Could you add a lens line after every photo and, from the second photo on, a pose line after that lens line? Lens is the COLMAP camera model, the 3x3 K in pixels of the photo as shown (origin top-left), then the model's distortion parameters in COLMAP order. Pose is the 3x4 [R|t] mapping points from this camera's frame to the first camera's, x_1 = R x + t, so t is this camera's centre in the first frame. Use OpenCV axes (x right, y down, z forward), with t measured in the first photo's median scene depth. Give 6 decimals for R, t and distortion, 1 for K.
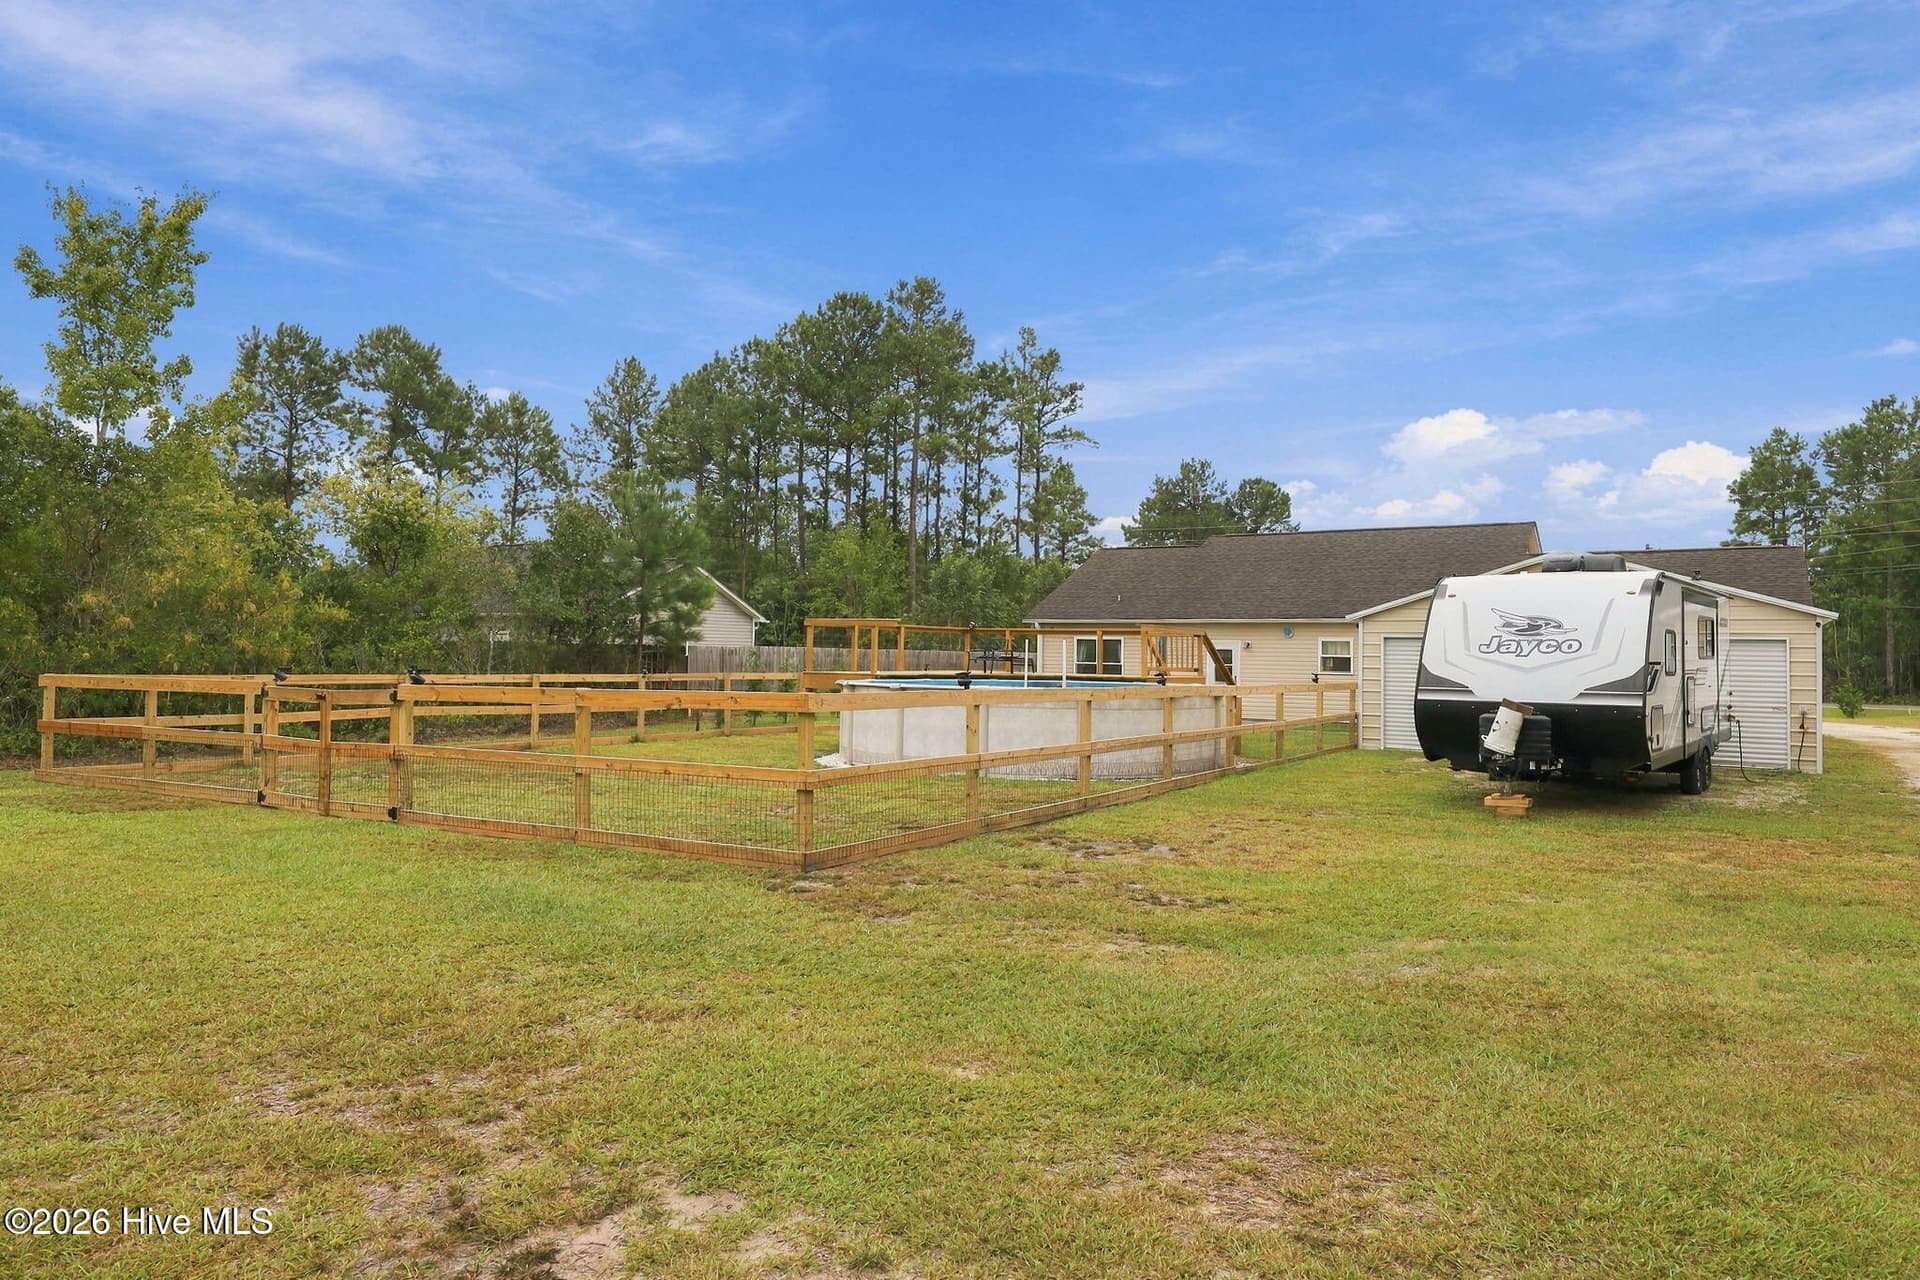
lens RADIAL K [[1179.1, 0, 953.5], [0, 1179.1, 633.9], [0, 0, 1]] dist [-0.003536, 0.000059]
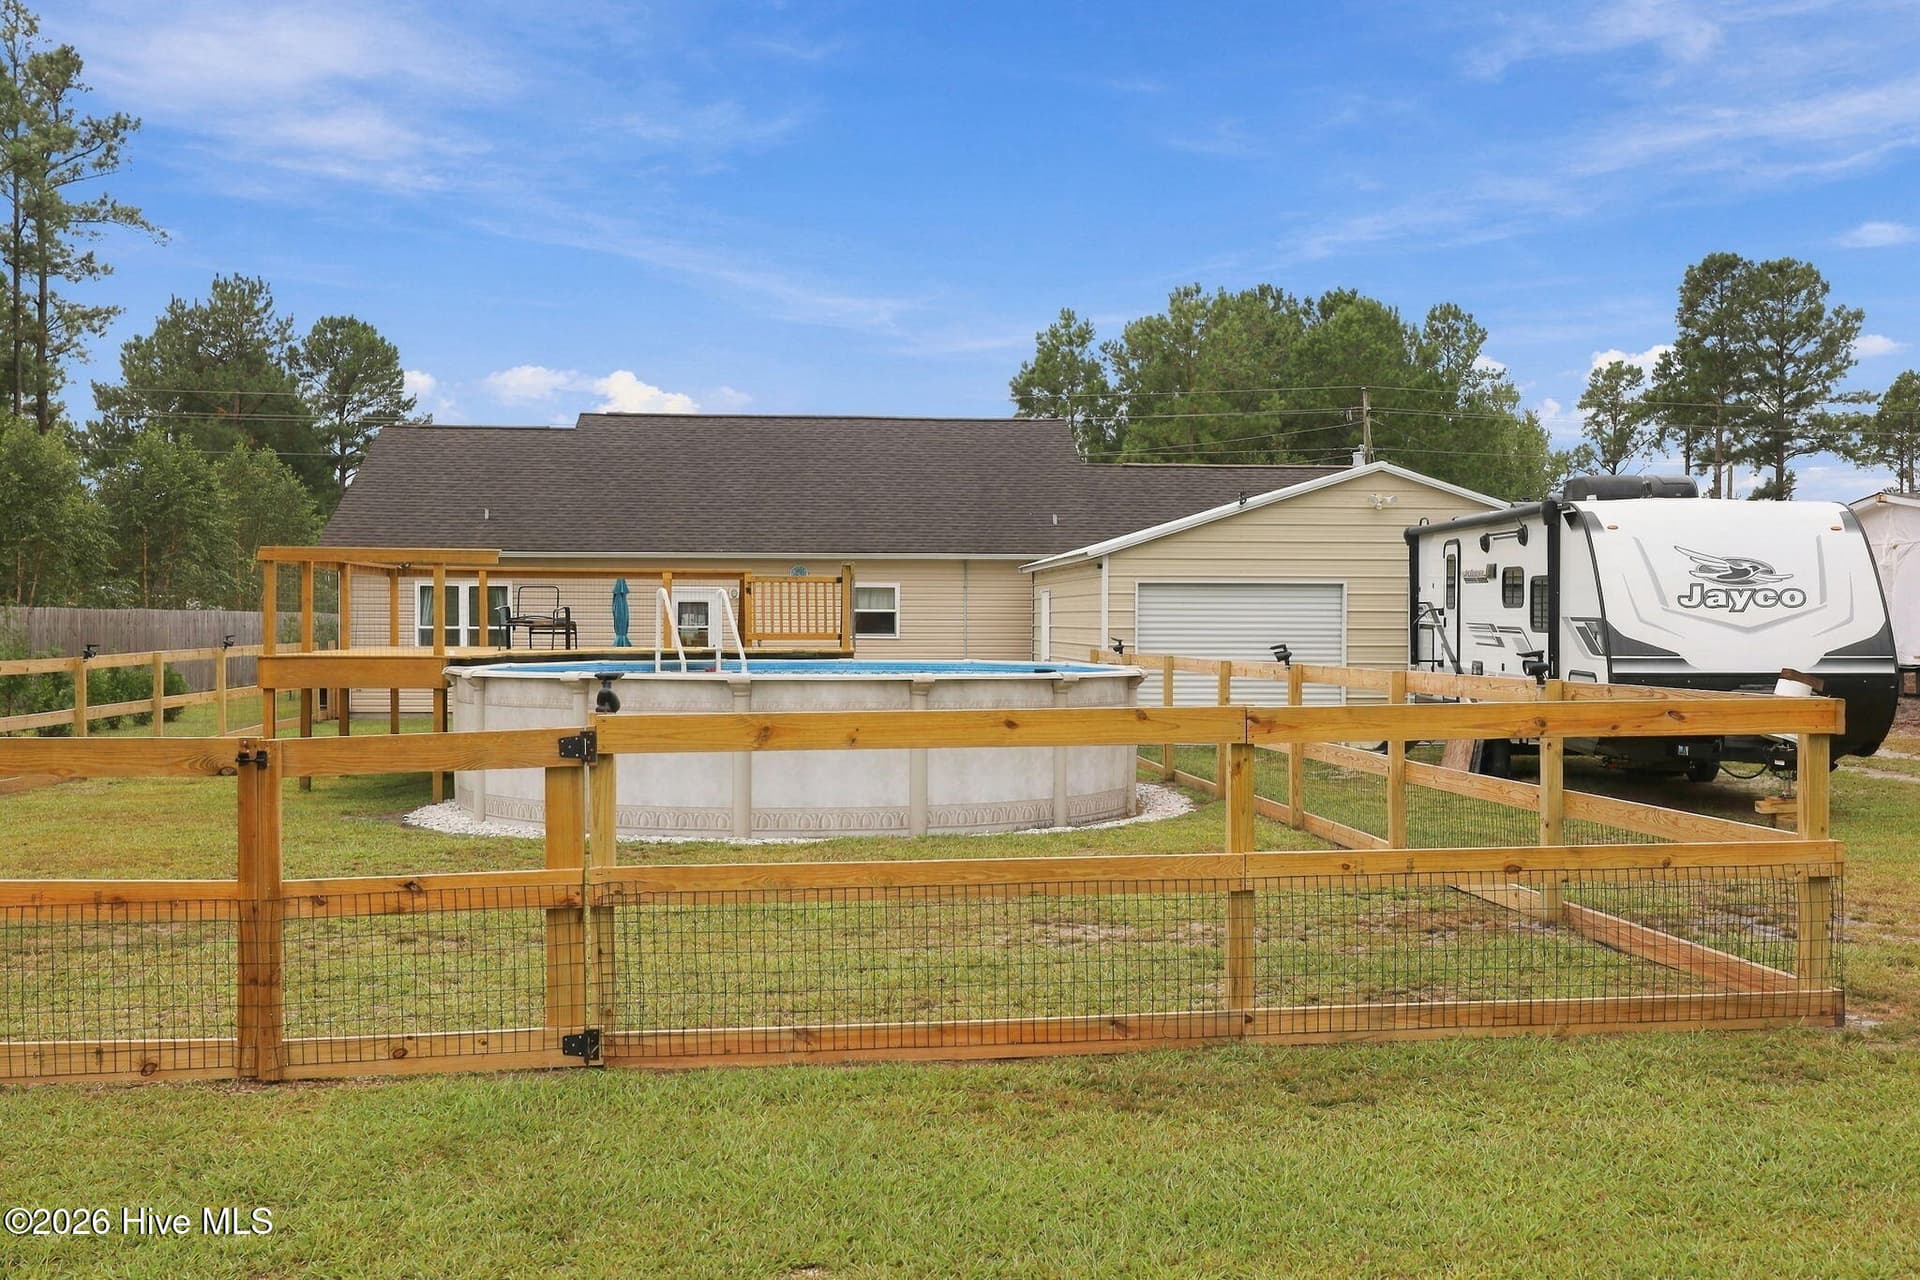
lens RADIAL K [[1853.9, 0, 975.8], [0, 1853.9, 640.0], [0, 0, 1]] dist [-0.014544, 0.000000]
pose [[0.786481, -0.021714, 0.617233, -0.122572], [-0.000597, 0.999355, 0.035917, -0.000946], [-0.617614, -0.028617, 0.785961, 0.074534]]
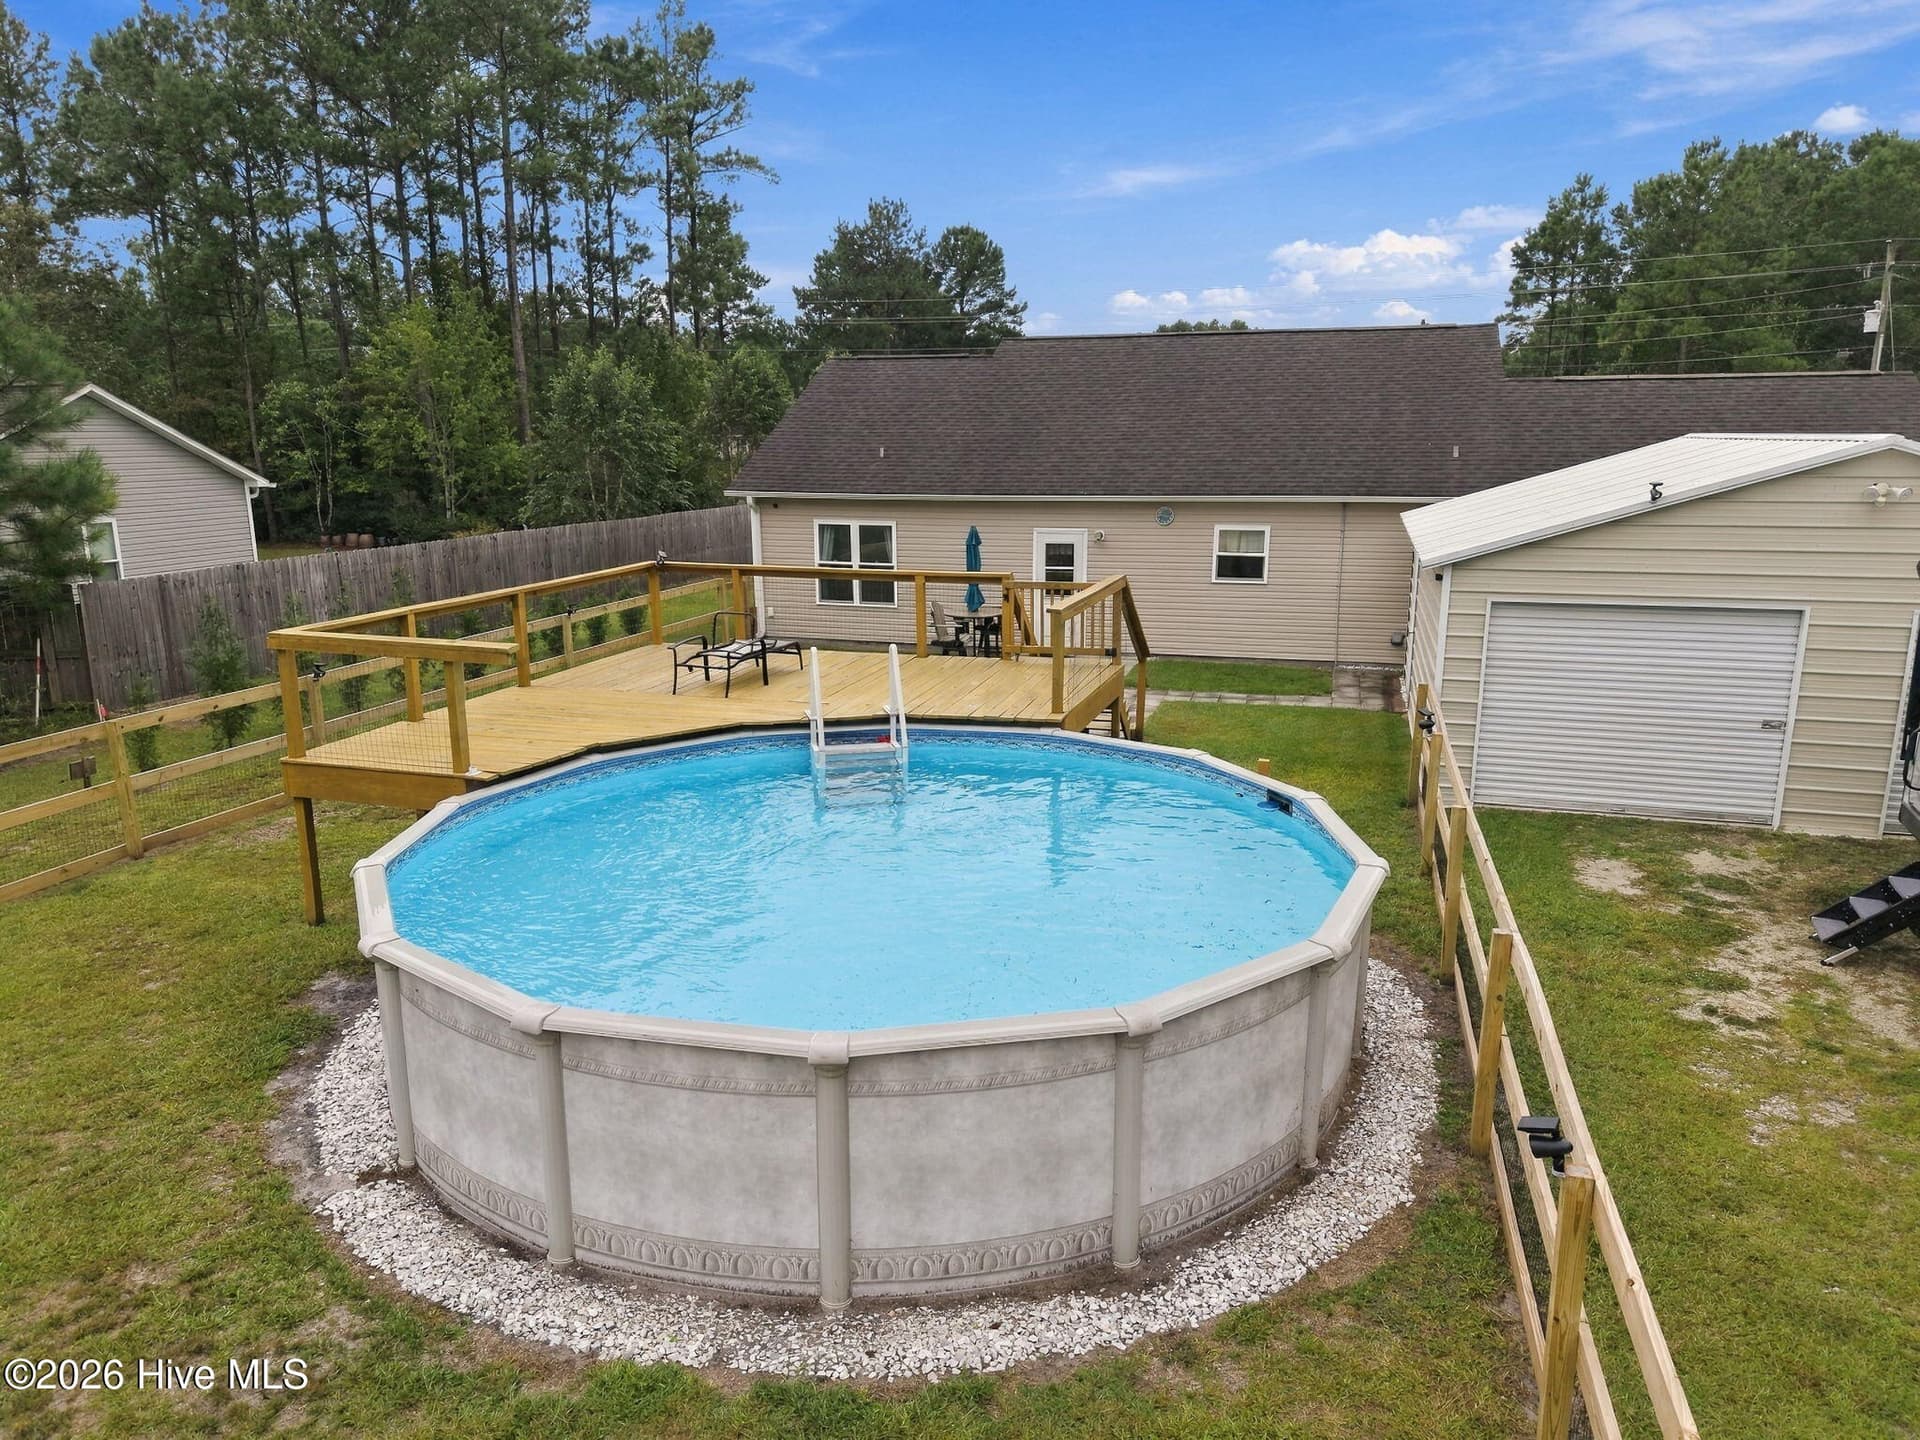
lens RADIAL K [[1296.5, 0, 942.8], [0, 1296.5, 717.0], [0, 0, 1]] dist [0.032355, -0.036266]
pose [[0.963847, -0.077460, 0.254949, -0.006523], [0.015537, 0.971523, 0.236435, -0.029717], [-0.266003, -0.223926, 0.937603, 0.172352]]
